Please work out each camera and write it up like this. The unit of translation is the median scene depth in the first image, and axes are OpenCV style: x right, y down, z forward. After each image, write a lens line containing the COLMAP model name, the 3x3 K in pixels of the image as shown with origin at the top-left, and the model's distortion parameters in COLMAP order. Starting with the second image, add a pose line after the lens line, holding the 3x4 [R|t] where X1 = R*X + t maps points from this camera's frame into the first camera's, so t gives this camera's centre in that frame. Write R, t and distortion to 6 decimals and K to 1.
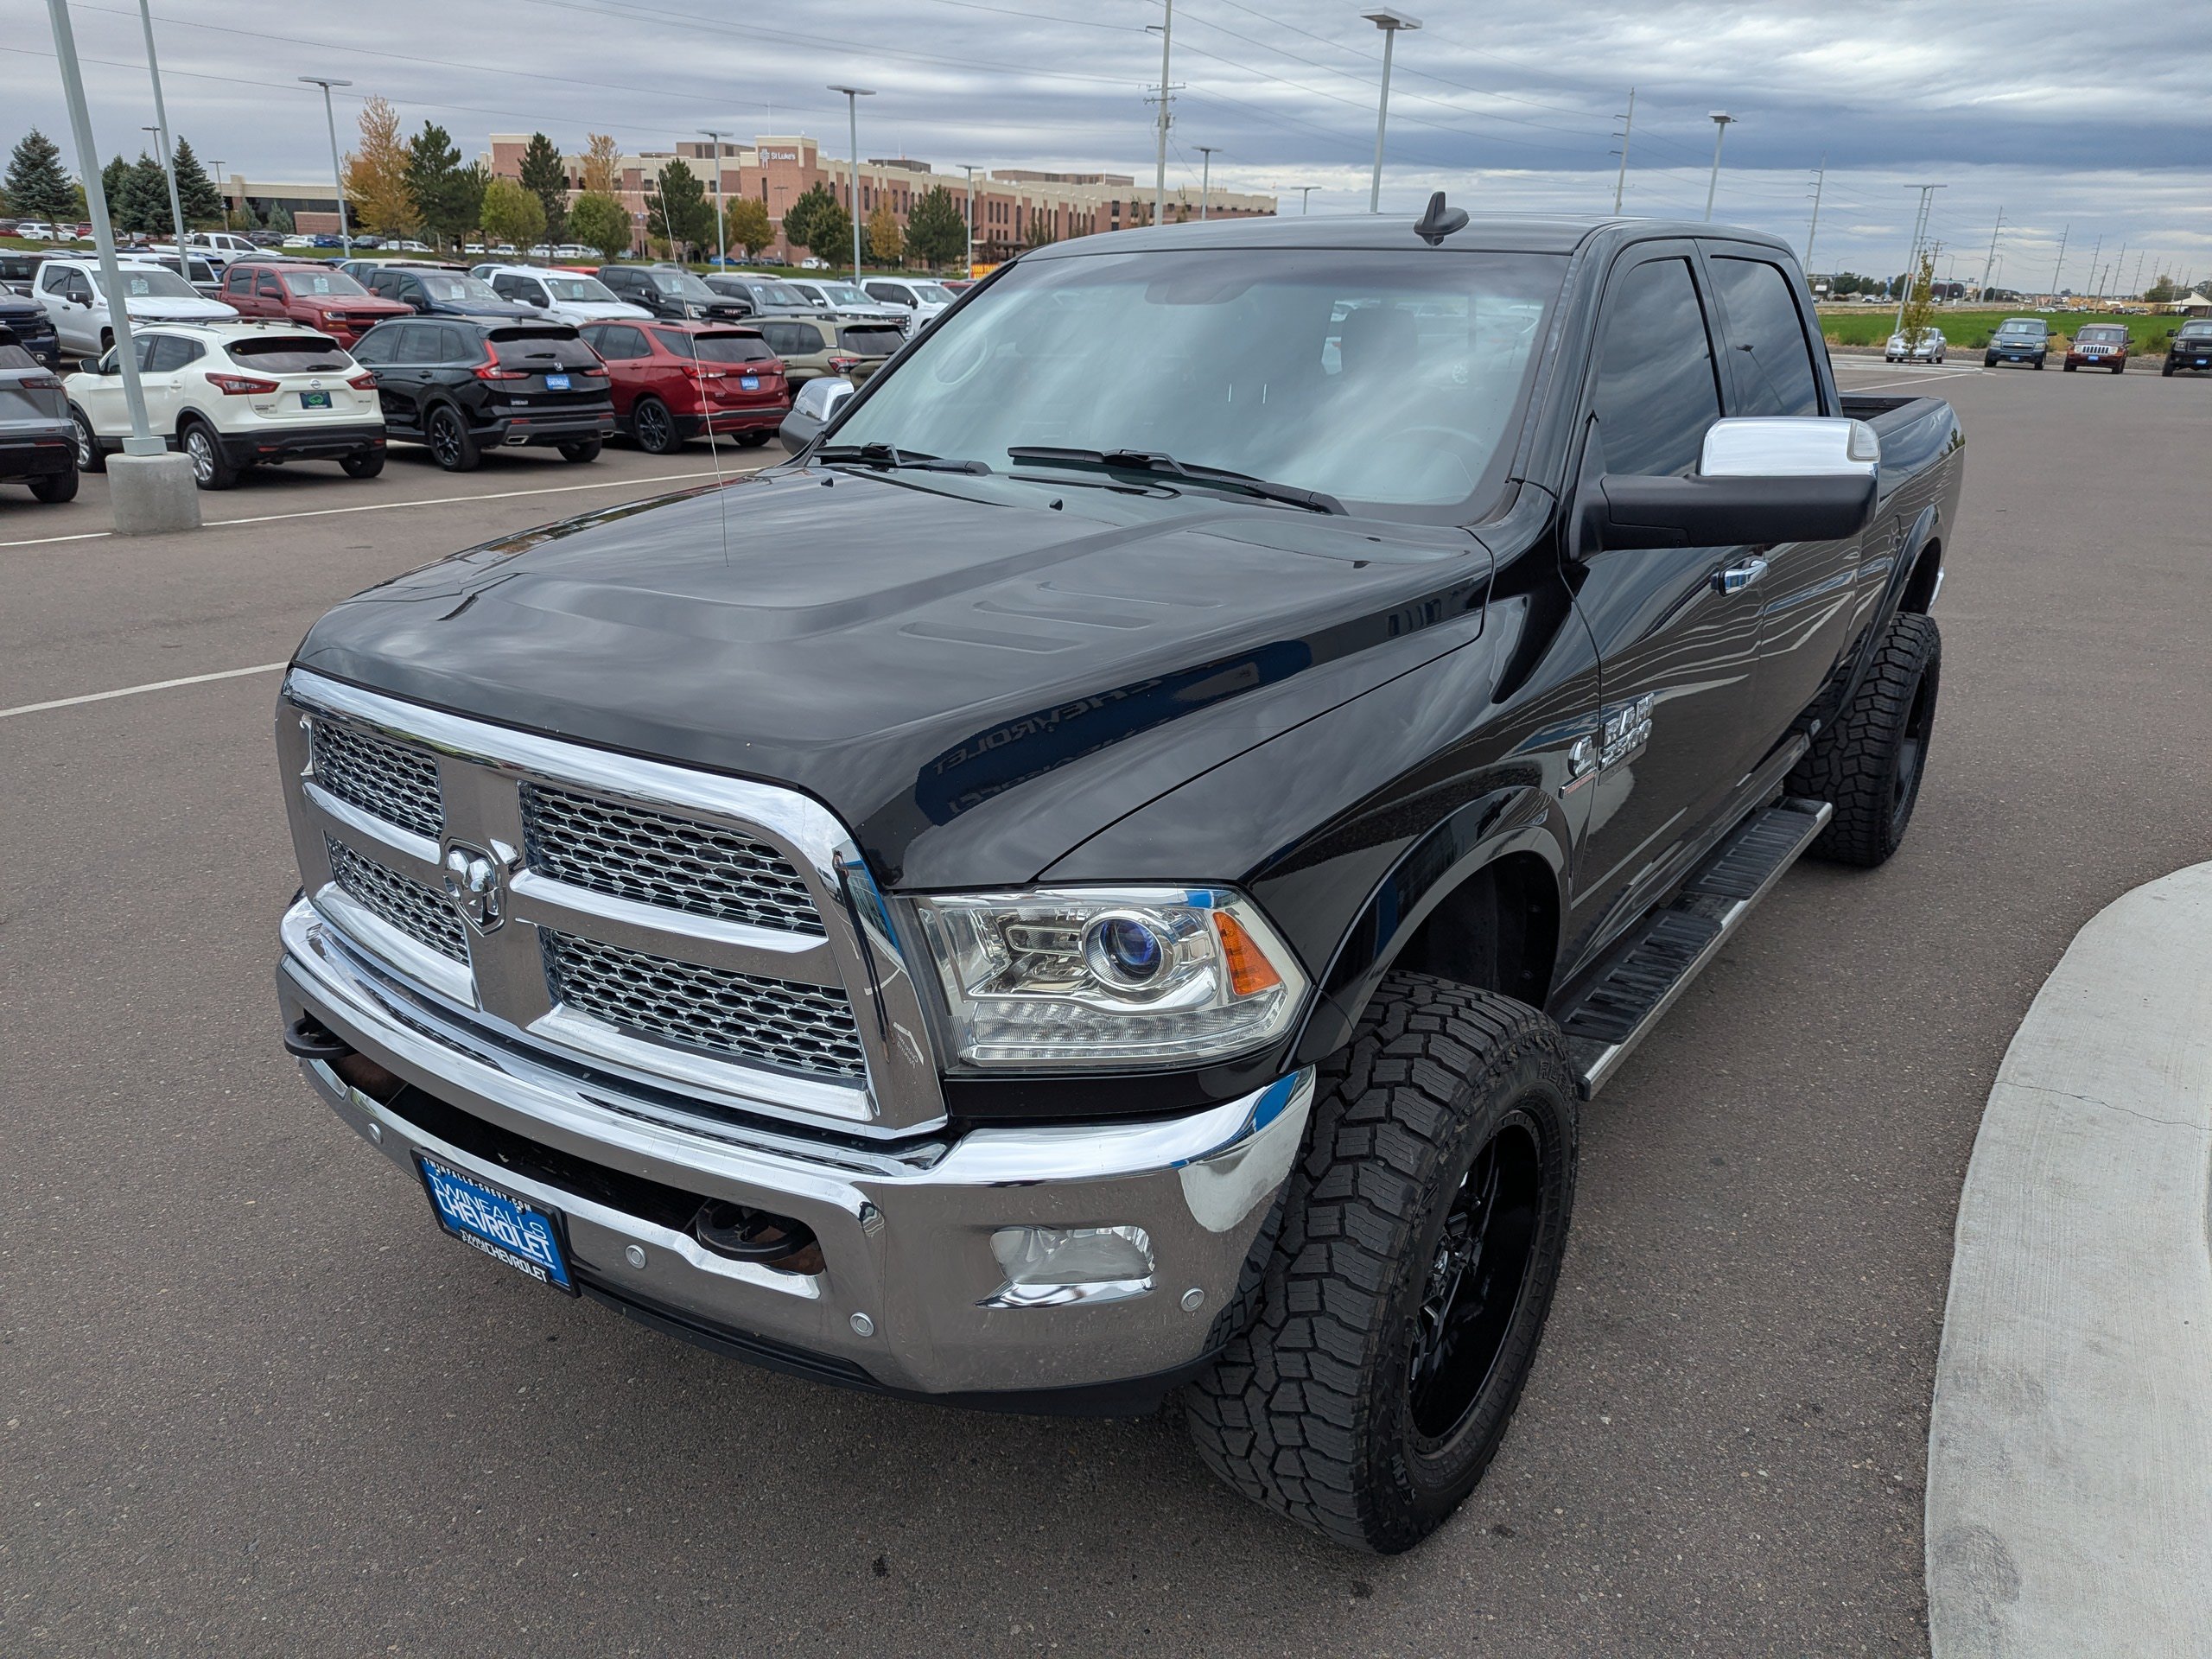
lens RADIAL K [[1558.8, 0, 1105.3], [0, 1558.8, 838.2], [0, 0, 1]] dist [0.045843, -0.035342]
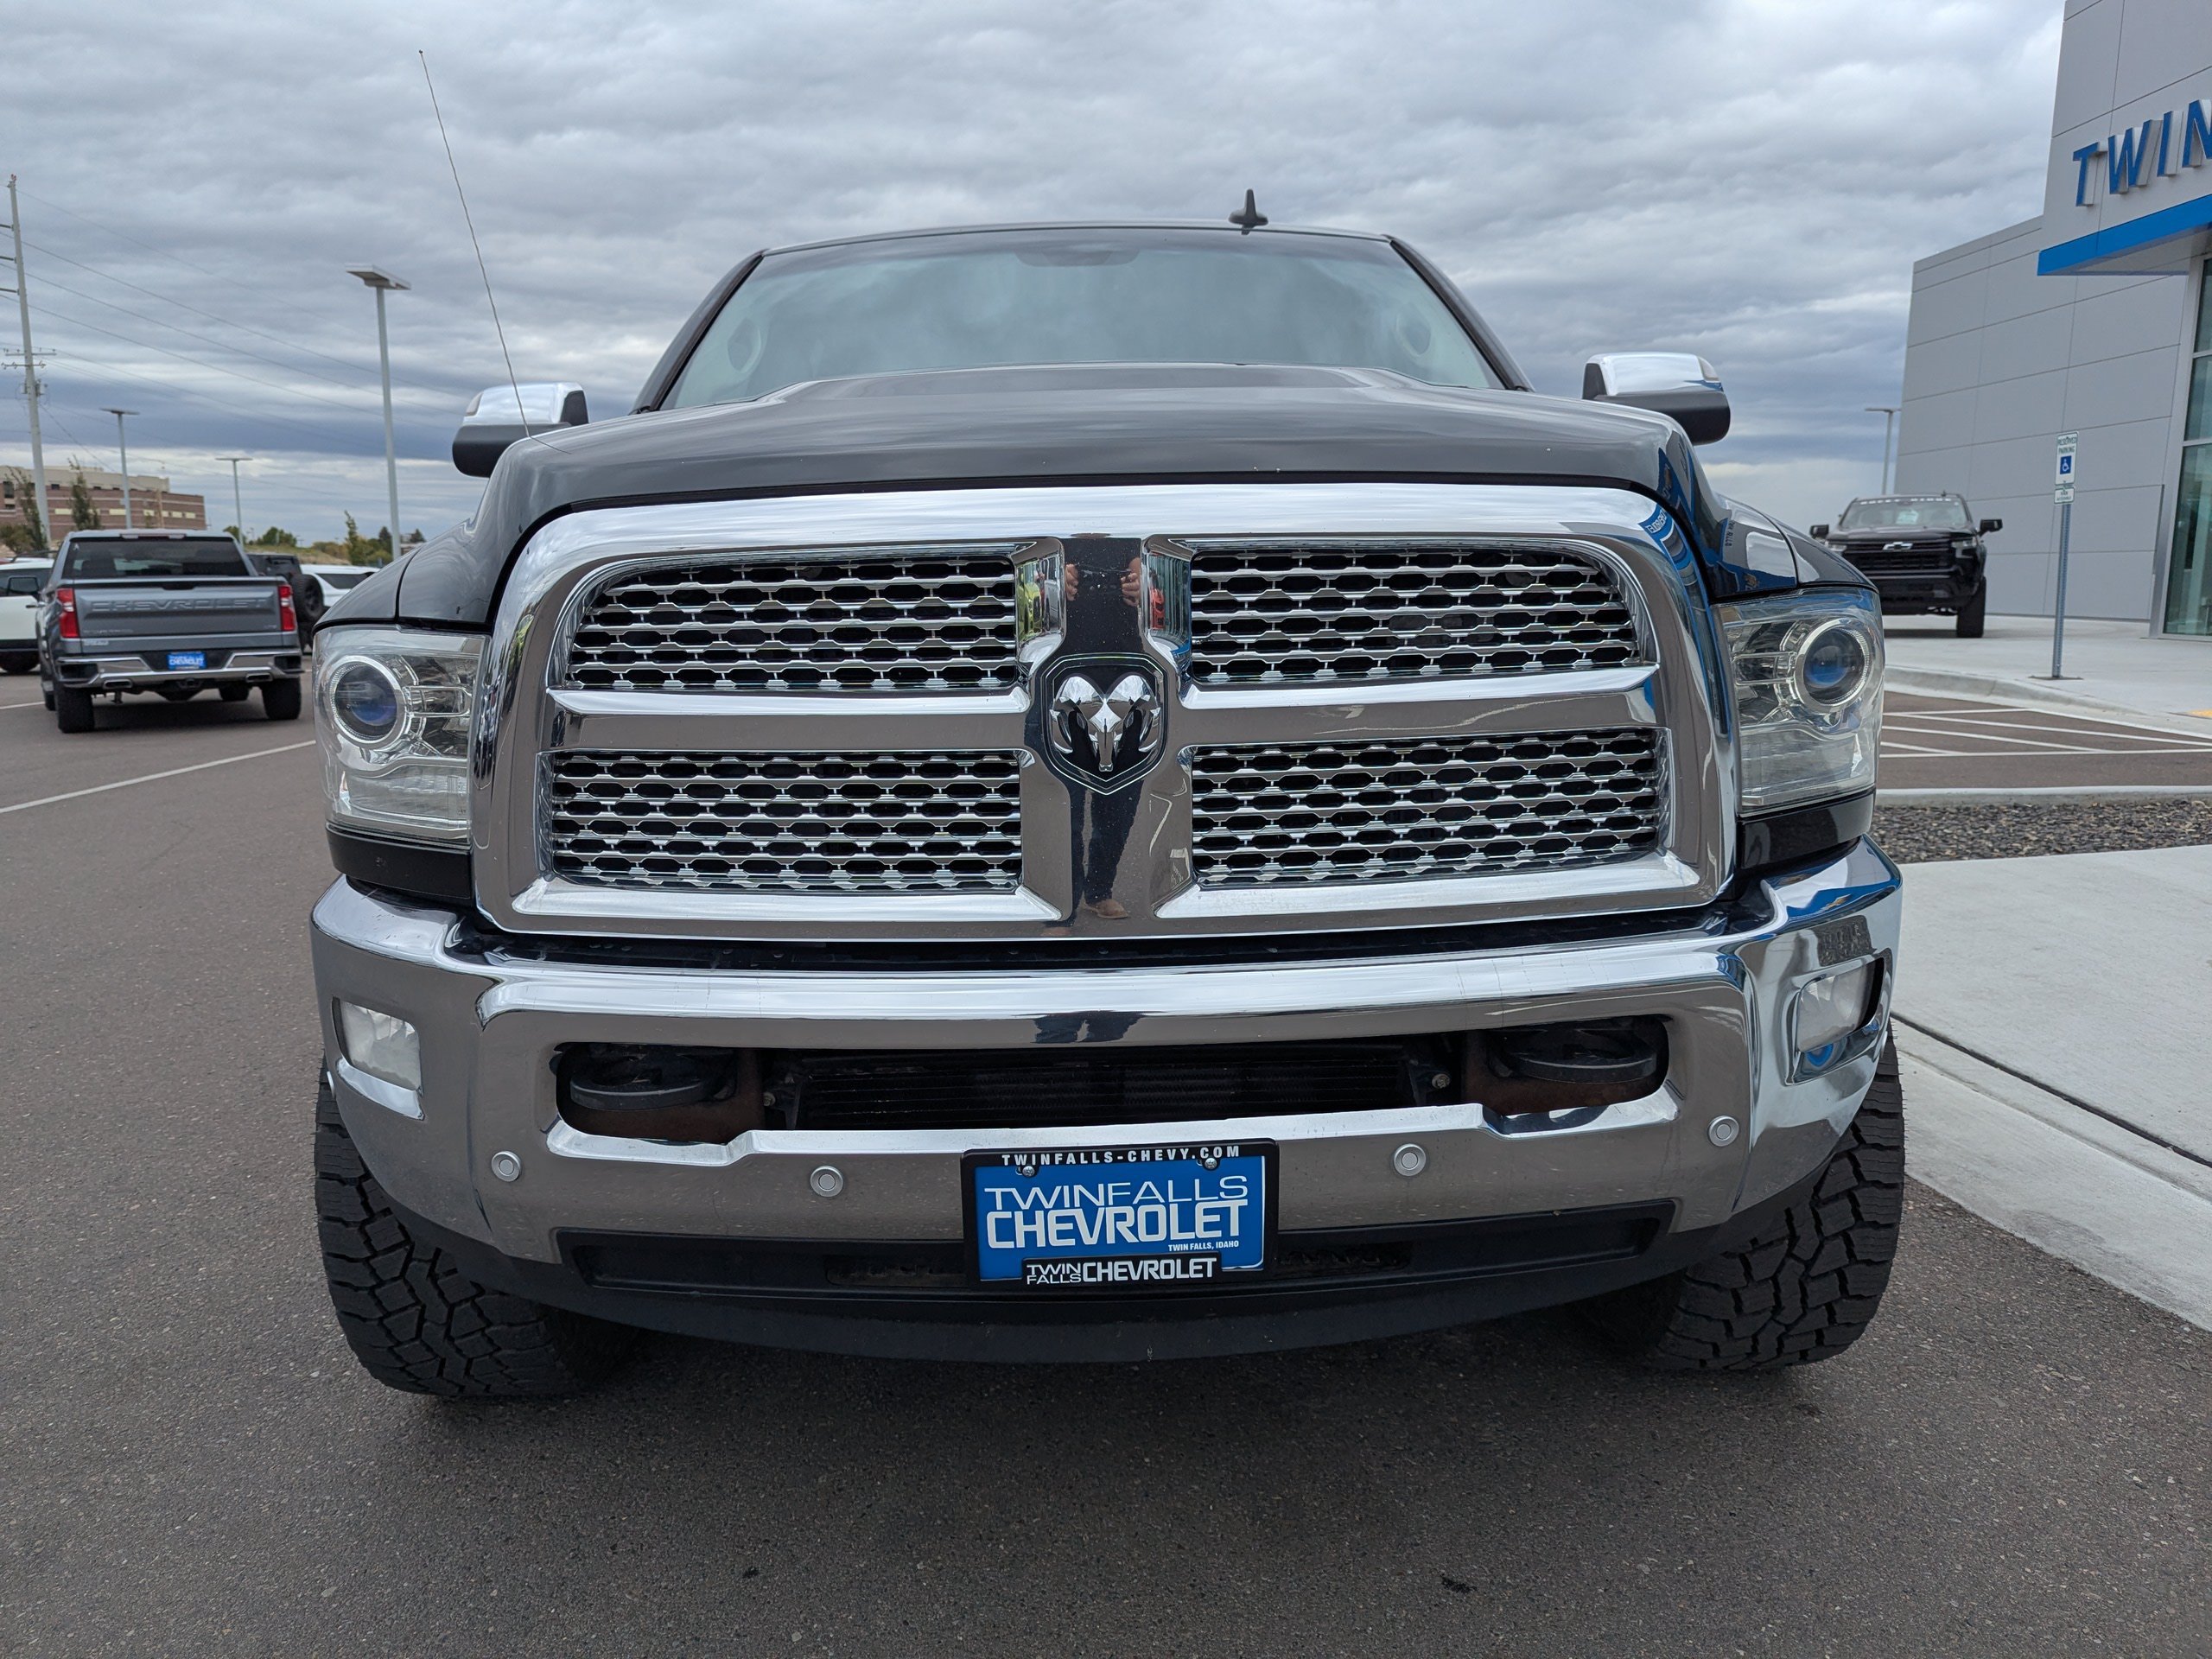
lens RADIAL K [[1558.8, 0, 1094.1], [0, 1558.8, 810.8], [0, 0, 1]] dist [0.045843, -0.035342]
pose [[0.809623, -0.113066, 0.575957, -0.599337], [0.216830, 0.969473, -0.114482, 0.111529], [-0.545431, 0.217572, 0.809424, 0.306854]]
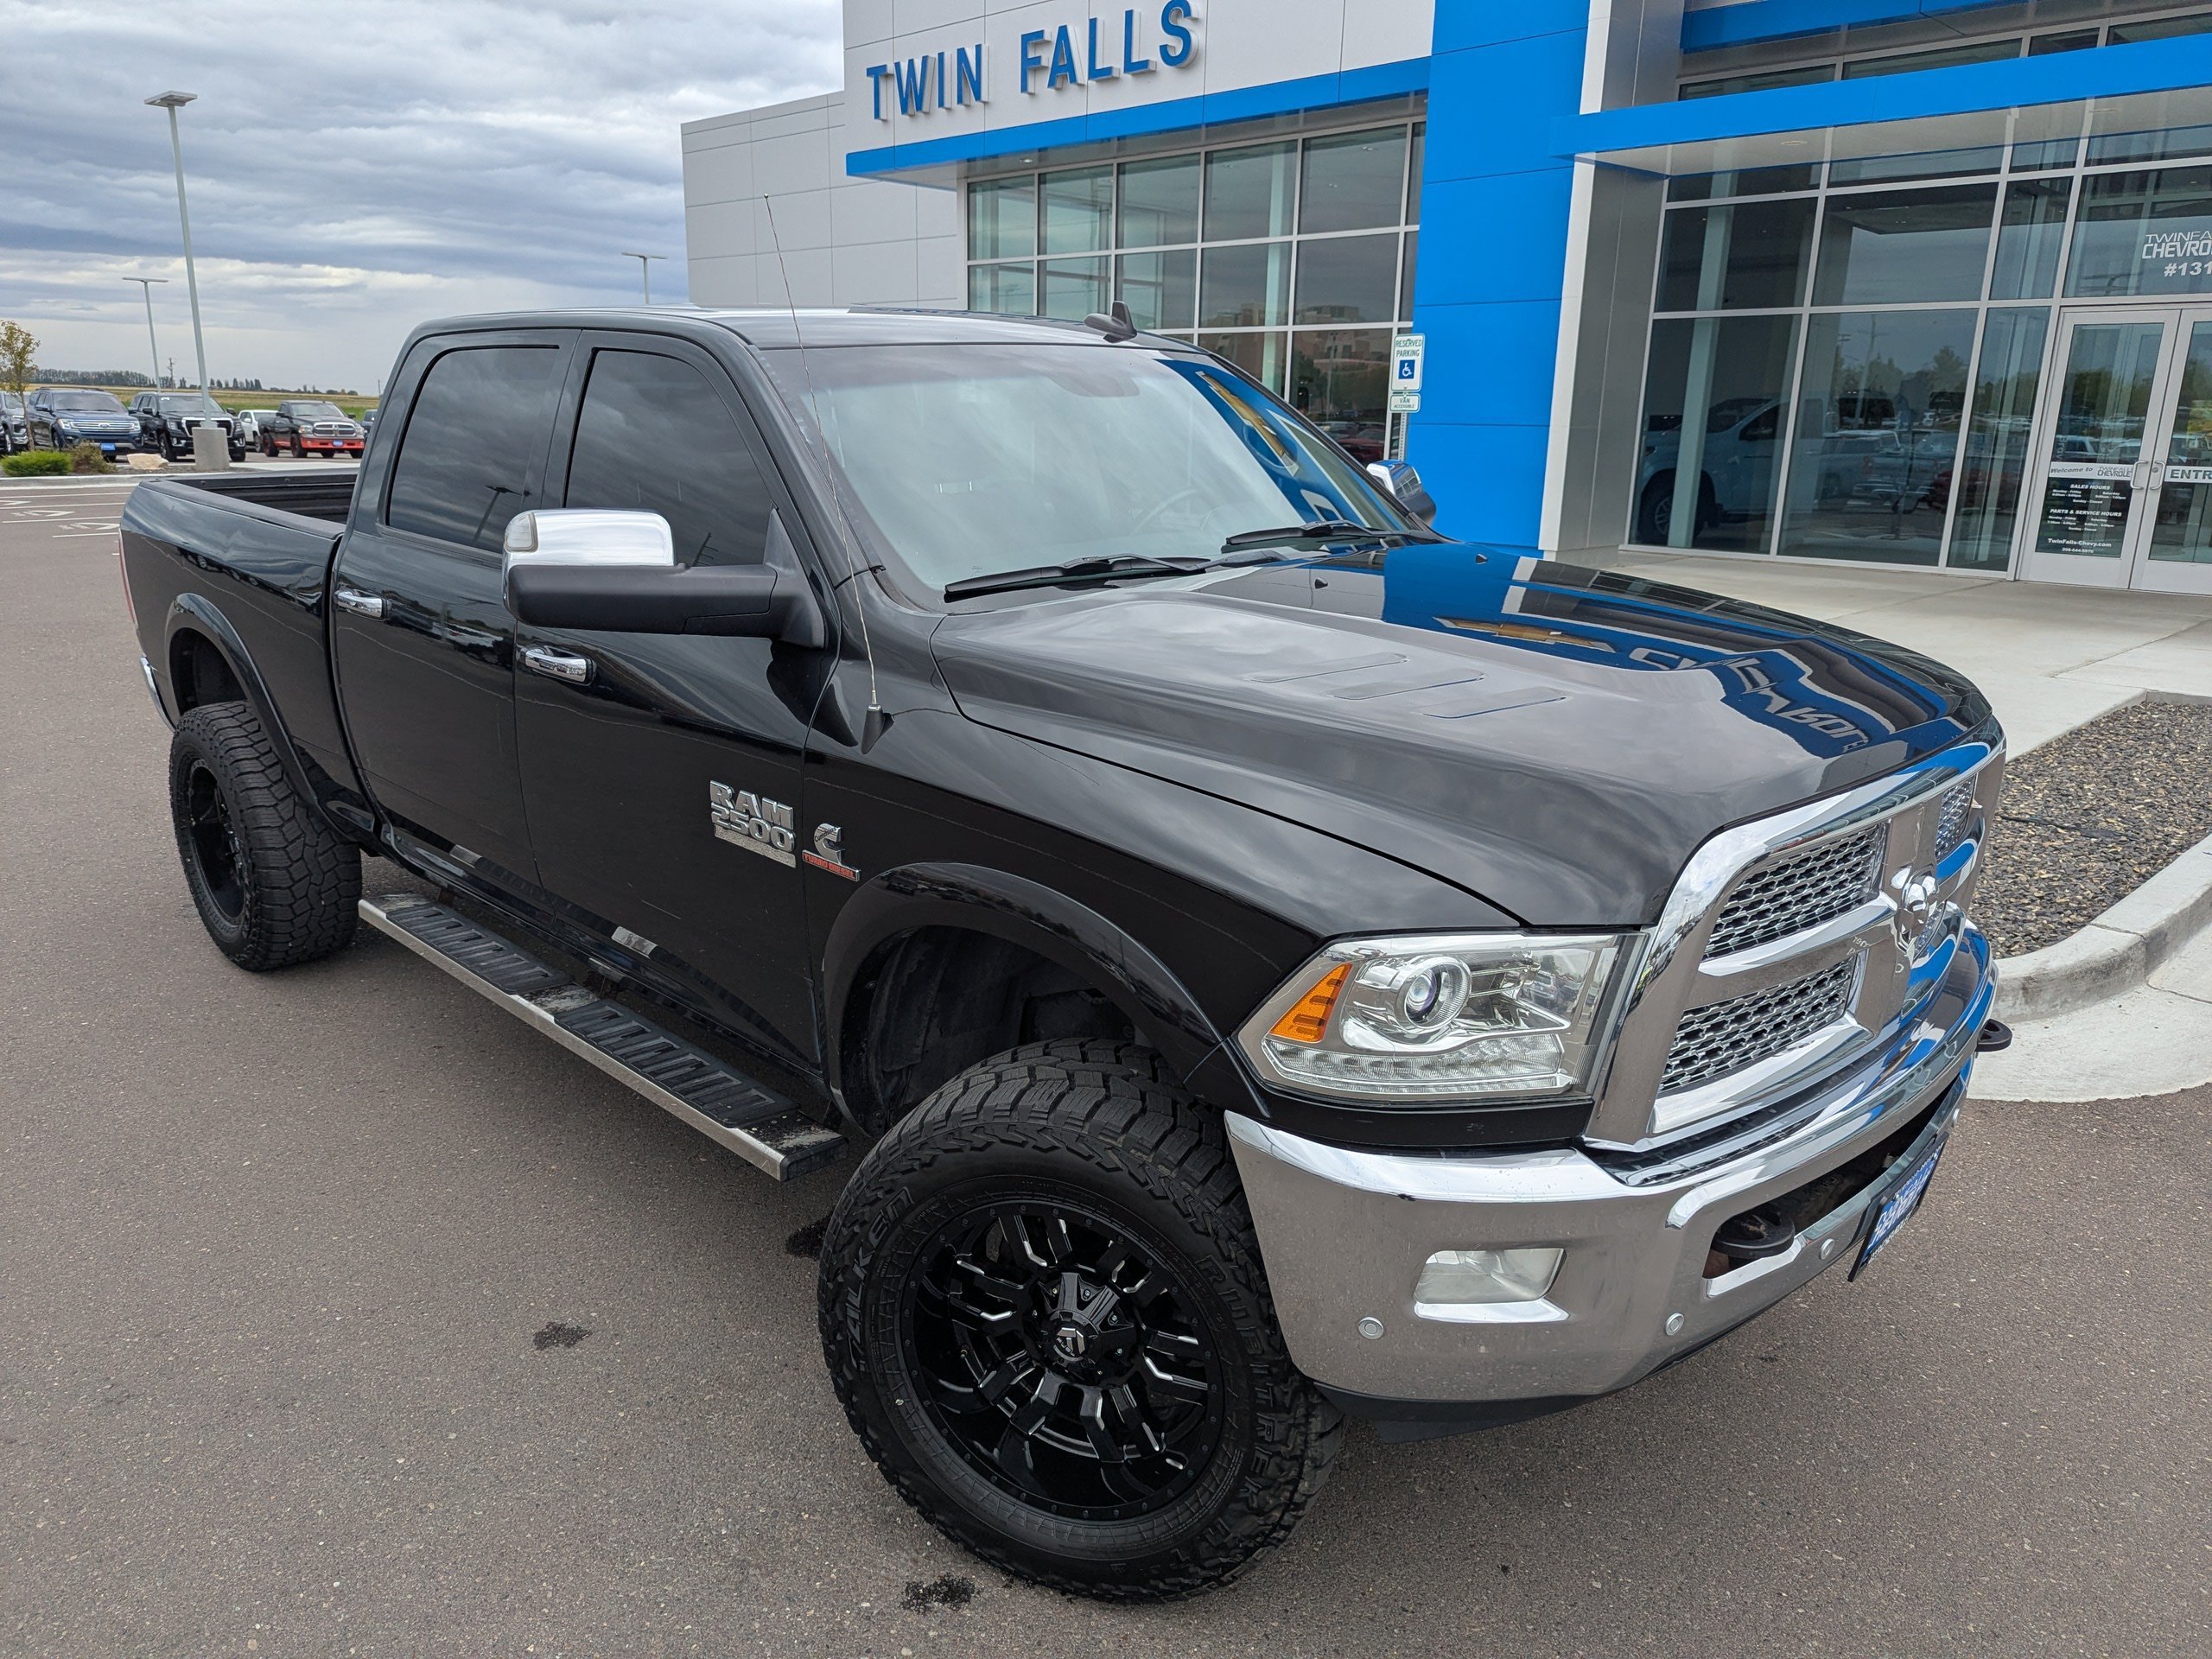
lens RADIAL K [[1558.8, 0, 1082.2], [0, 1558.8, 799.2], [0, 0, 1]] dist [0.045843, -0.035342]
pose [[0.188047, -0.258616, 0.947500, -1.142303], [0.313529, 0.930043, 0.191626, -0.330017], [-0.930773, 0.261034, 0.255975, 0.906394]]
